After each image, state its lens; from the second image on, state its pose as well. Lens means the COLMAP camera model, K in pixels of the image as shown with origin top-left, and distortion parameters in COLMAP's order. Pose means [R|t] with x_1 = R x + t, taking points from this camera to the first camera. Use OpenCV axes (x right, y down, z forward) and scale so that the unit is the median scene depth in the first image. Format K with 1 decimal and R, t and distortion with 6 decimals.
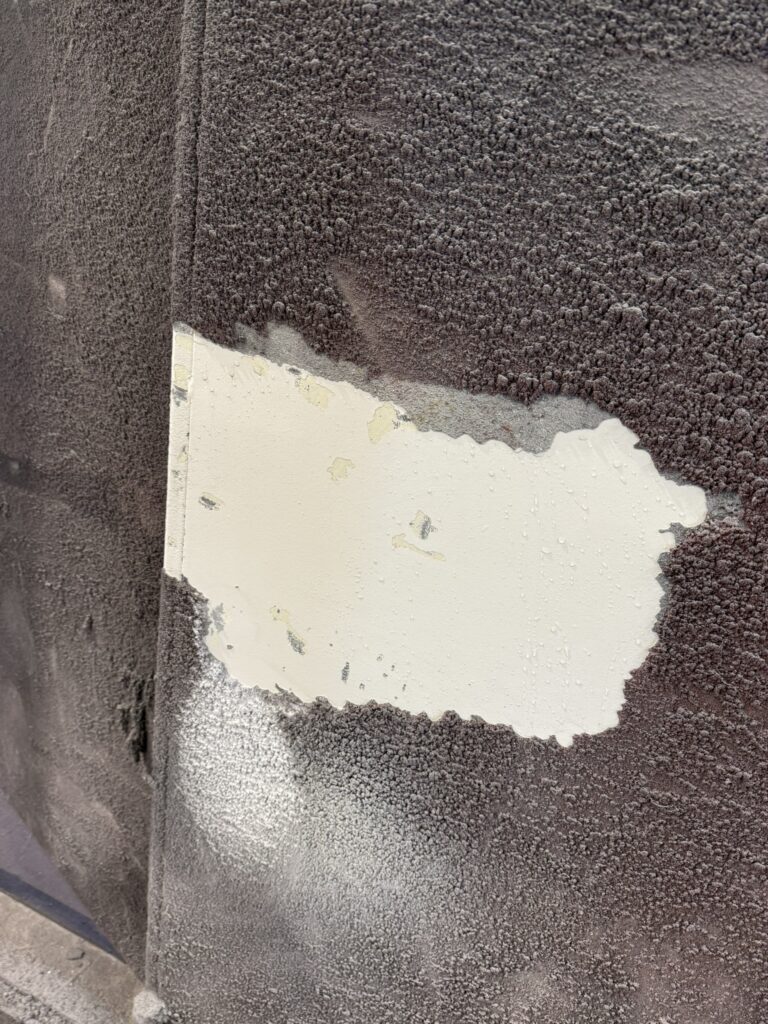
lens RADIAL K [[719.4, 0, 385.5], [0, 719.4, 528.5], [0, 0, 1]] dist [0.121231, -0.221552]
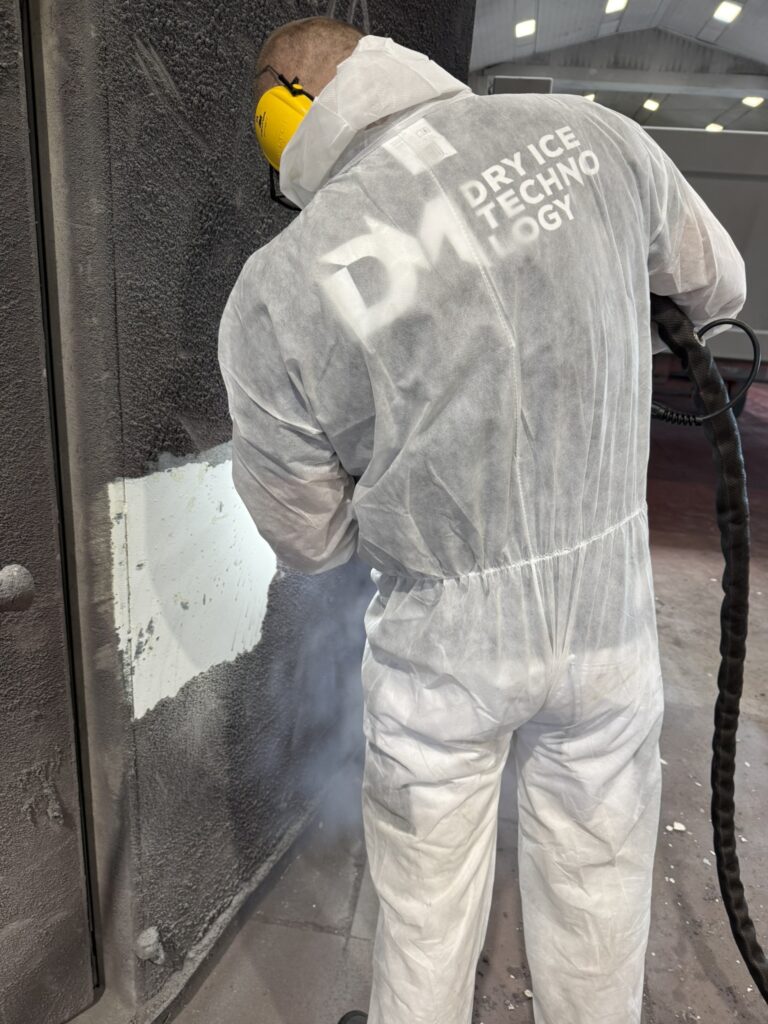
lens RADIAL K [[719.4, 0, 385.5], [0, 719.4, 528.5], [0, 0, 1]] dist [0.121231, -0.221552]
pose [[0.043667, -0.487224, 0.872184, -1.969862], [0.361003, 0.821723, 0.440962, -0.772930], [-0.931542, 0.295606, 0.211771, 0.072111]]
